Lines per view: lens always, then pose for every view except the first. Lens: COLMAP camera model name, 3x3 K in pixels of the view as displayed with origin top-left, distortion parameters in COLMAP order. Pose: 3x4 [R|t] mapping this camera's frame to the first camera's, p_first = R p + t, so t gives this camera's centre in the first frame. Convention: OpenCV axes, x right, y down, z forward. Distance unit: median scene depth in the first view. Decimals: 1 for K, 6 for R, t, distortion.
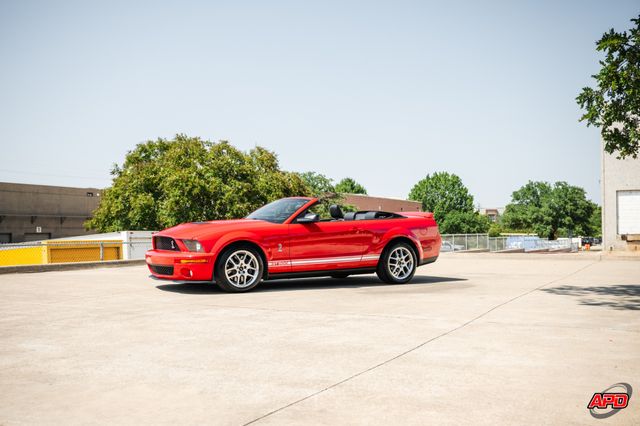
lens RADIAL K [[699.2, 0, 339.3], [0, 699.2, 208.9], [0, 0, 1]] dist [0.099826, 0.000000]
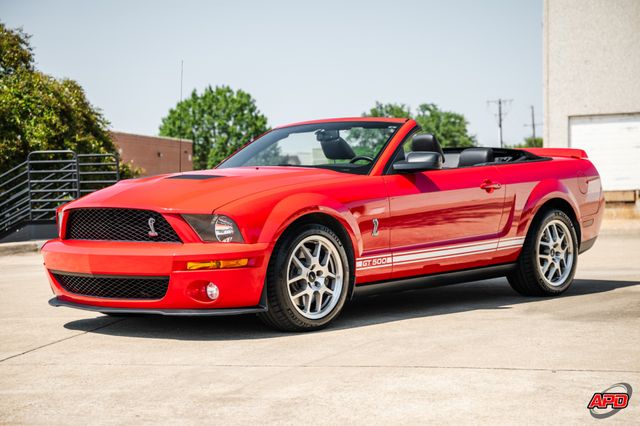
lens RADIAL K [[1213.5, 0, 331.3], [0, 1213.5, 214.6], [0, 0, 1]] dist [0.456536, 0.000000]
pose [[0.961177, -0.025100, 0.274790, -0.293125], [0.011573, 0.998645, 0.050737, 0.006628], [-0.275691, -0.045587, 0.960165, 0.232681]]
